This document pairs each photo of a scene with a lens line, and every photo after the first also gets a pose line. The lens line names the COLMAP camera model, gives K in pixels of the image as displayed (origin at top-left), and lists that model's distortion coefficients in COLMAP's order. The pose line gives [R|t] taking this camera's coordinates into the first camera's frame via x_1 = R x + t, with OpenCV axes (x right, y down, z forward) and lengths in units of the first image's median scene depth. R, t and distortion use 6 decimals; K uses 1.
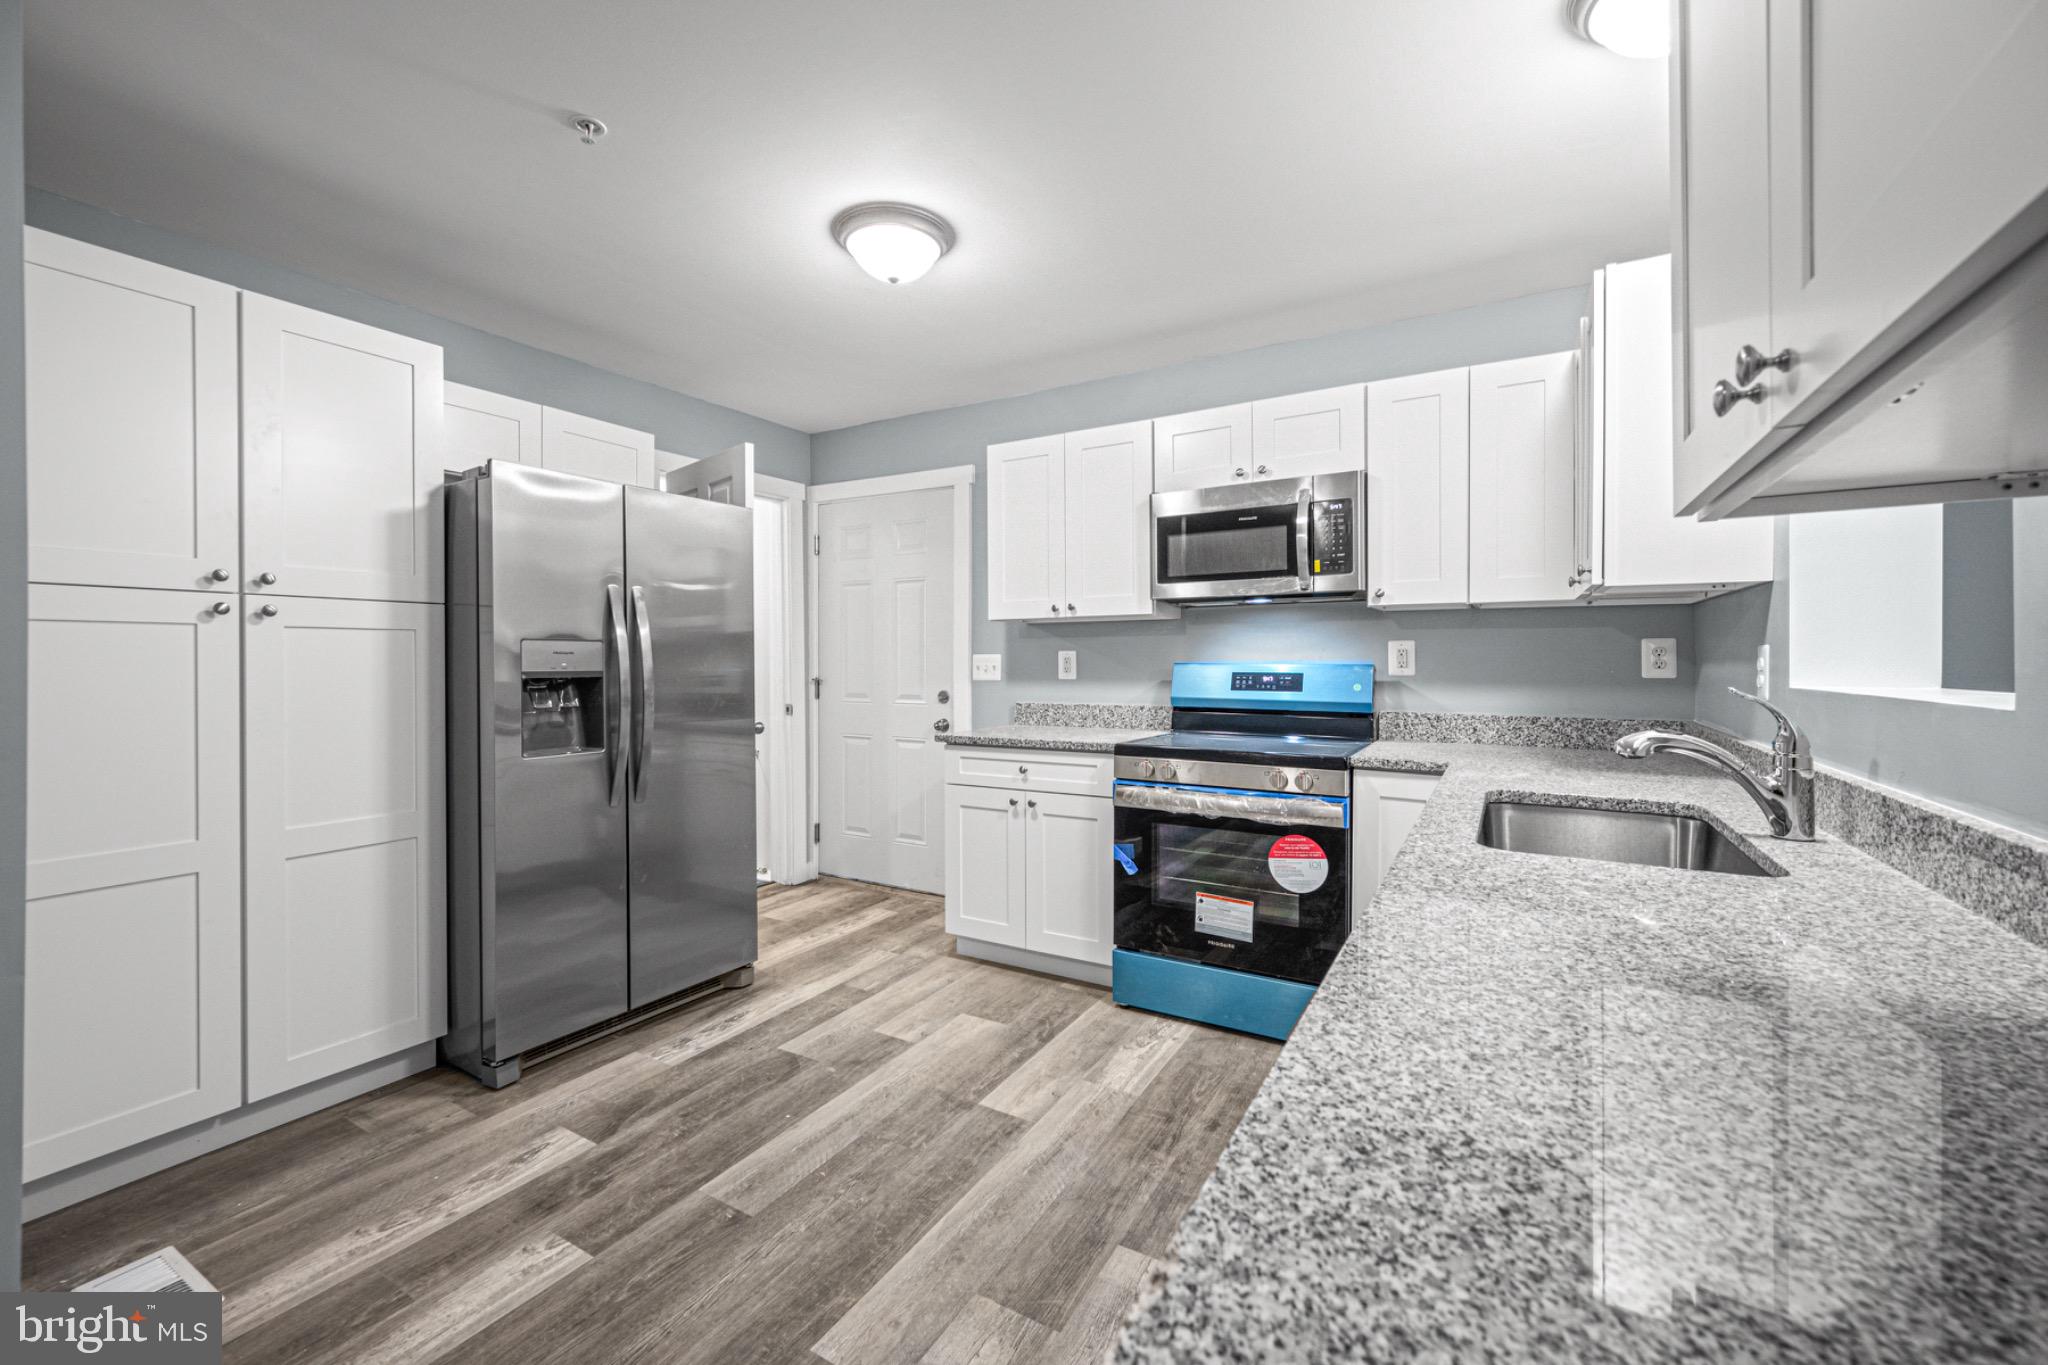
lens RADIAL K [[828.1, 0, 1019.5], [0, 828.1, 660.4], [0, 0, 1]] dist [0.000151, -0.000004]
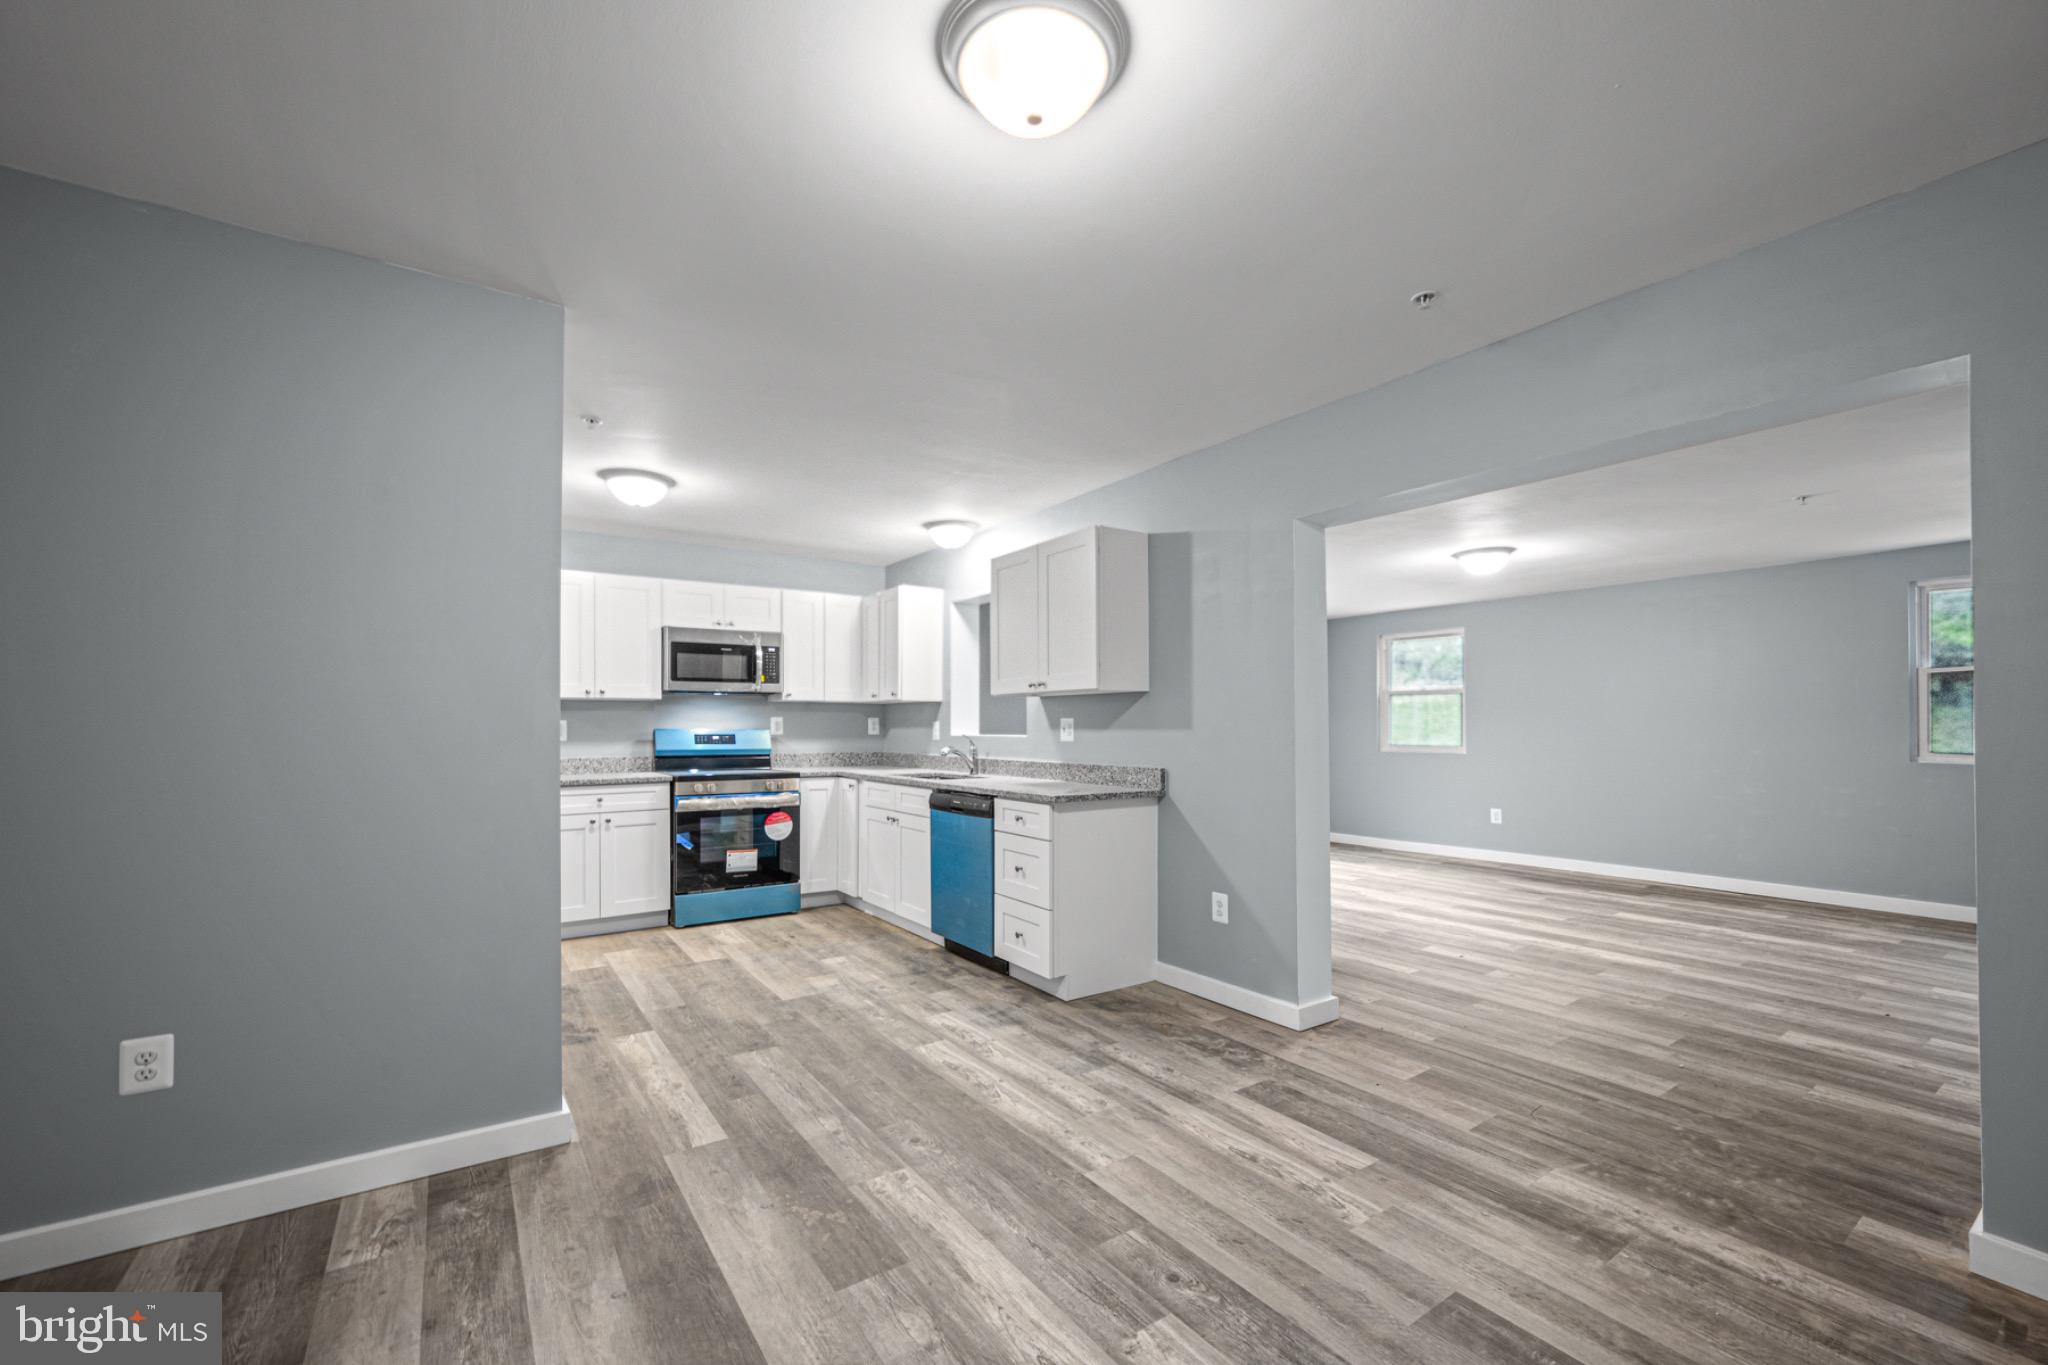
lens RADIAL K [[833.0, 0, 1016.3], [0, 833.0, 724.7], [0, 0, 1]] dist [0.000098, -0.000007]
pose [[0.423568, 0.002427, 0.905861, -1.242198], [0.001147, 0.999994, -0.003216, 0.001676], [-0.905864, 0.002401, 0.423562, -0.395739]]
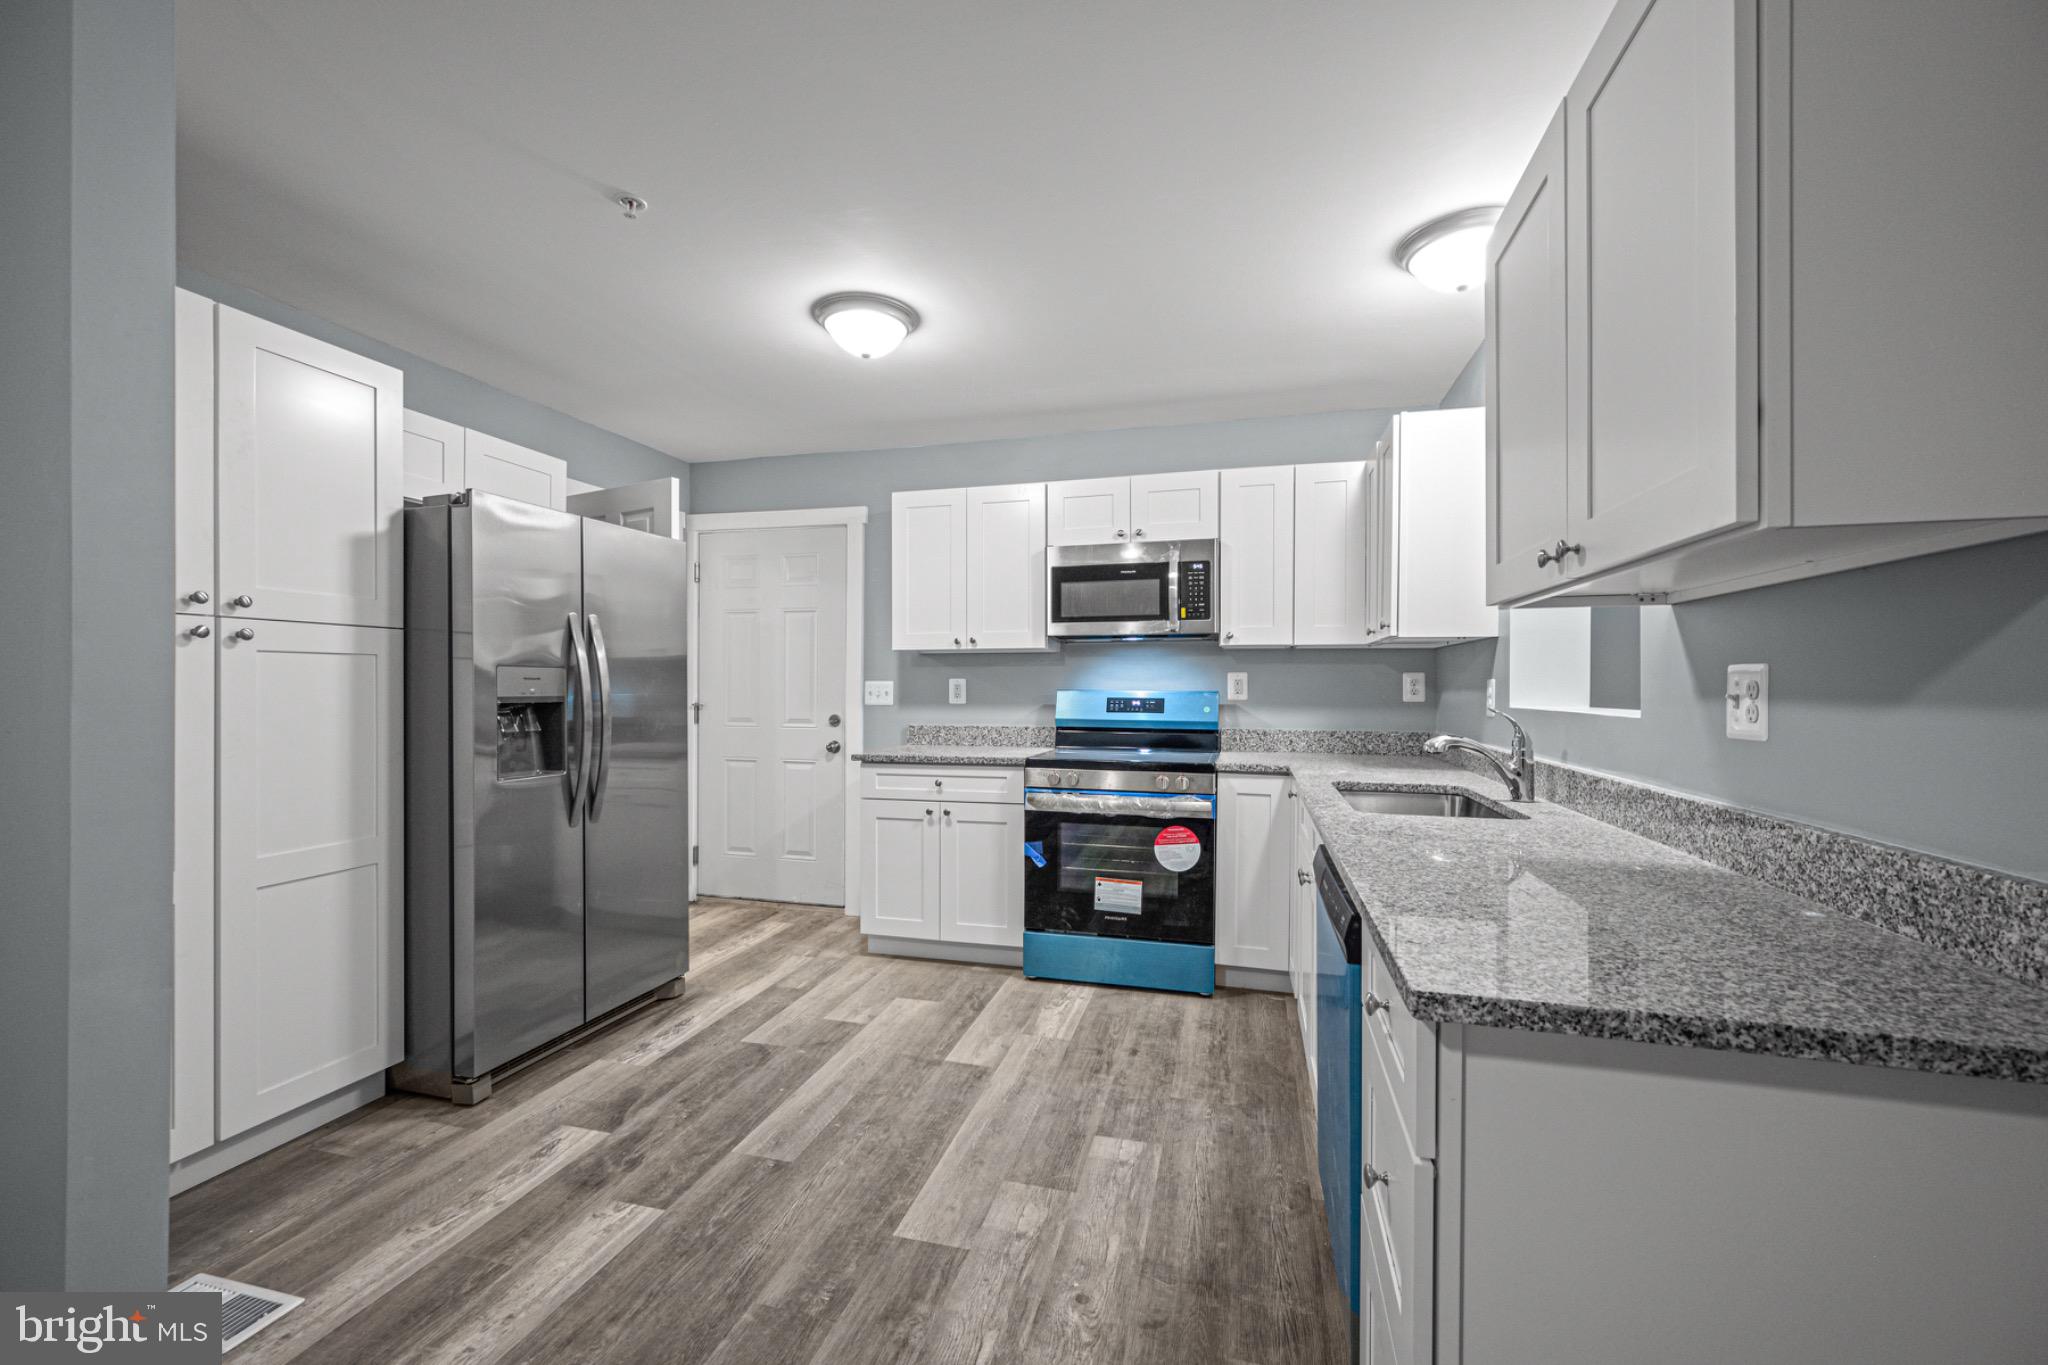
lens RADIAL K [[821.5, 0, 1024.1], [0, 821.5, 688.7], [0, 0, 1]] dist [0.000322, -0.000070]
pose [[0.962968, 0.002926, 0.269601, -0.220770], [-0.003834, 0.999989, 0.002841, -0.001746], [-0.269590, -0.003769, 0.962968, -0.140449]]
